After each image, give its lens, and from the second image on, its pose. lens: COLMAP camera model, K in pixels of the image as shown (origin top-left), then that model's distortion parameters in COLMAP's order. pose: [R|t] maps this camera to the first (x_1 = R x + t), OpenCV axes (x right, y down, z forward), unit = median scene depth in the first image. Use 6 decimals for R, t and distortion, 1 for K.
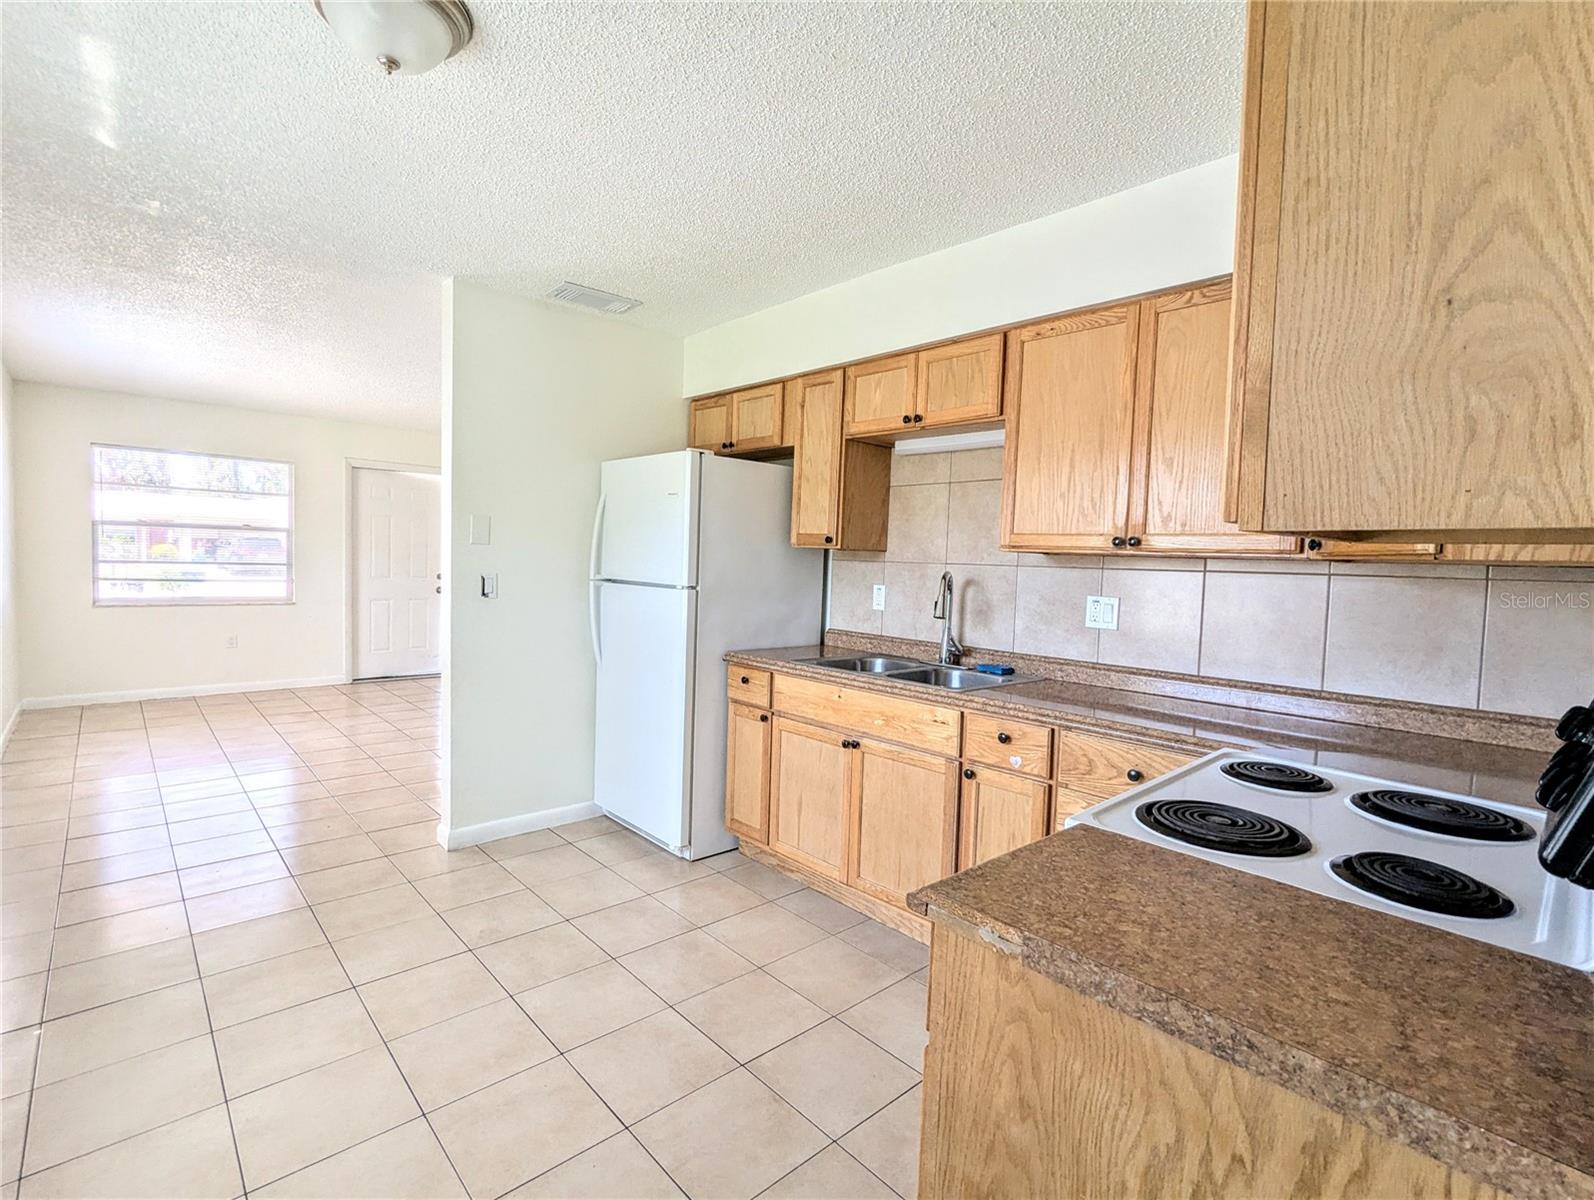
lens RADIAL K [[752.3, 0, 799.5], [0, 752.3, 601.5], [0, 0, 1]] dist [-0.002774, 0.000081]
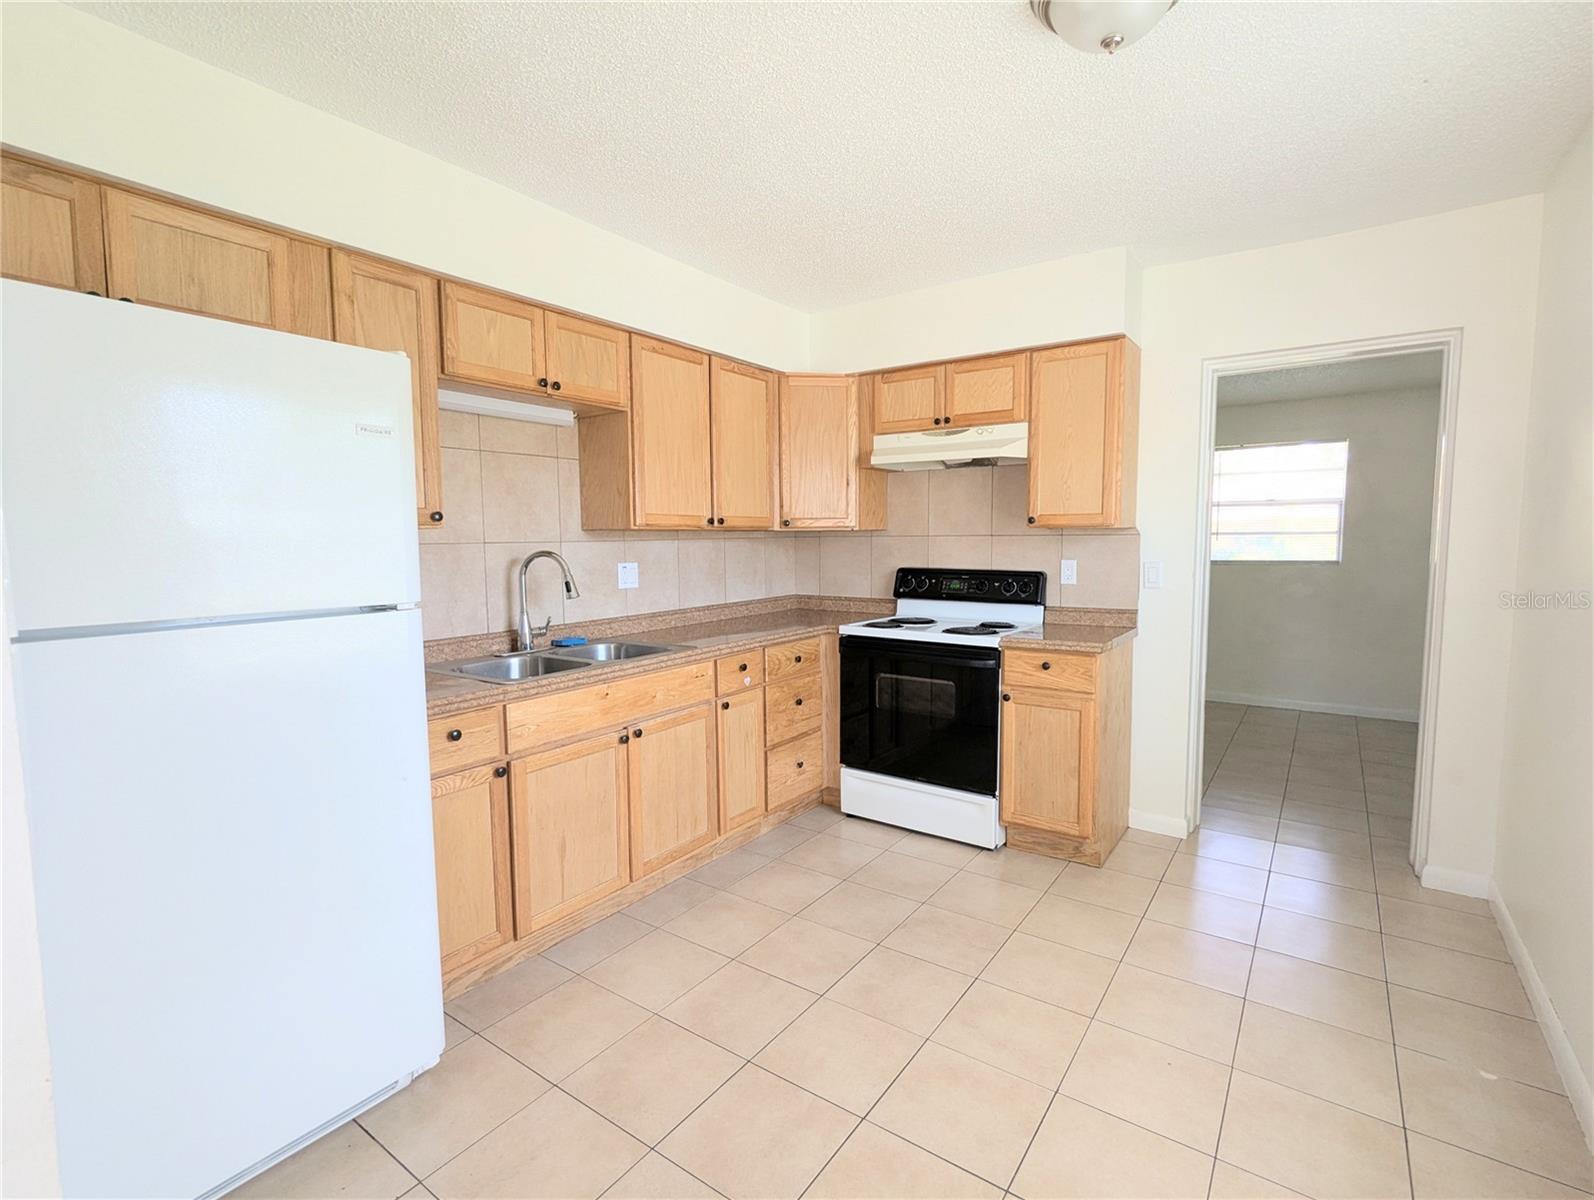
lens RADIAL K [[752.3, 0, 792.4], [0, 752.3, 598.7], [0, 0, 1]] dist [-0.002774, 0.000081]
pose [[-0.203856, -0.113049, 0.972452, -0.848324], [0.058375, 0.990140, 0.127342, -0.087853], [-0.977259, 0.082727, -0.195247, 0.941249]]
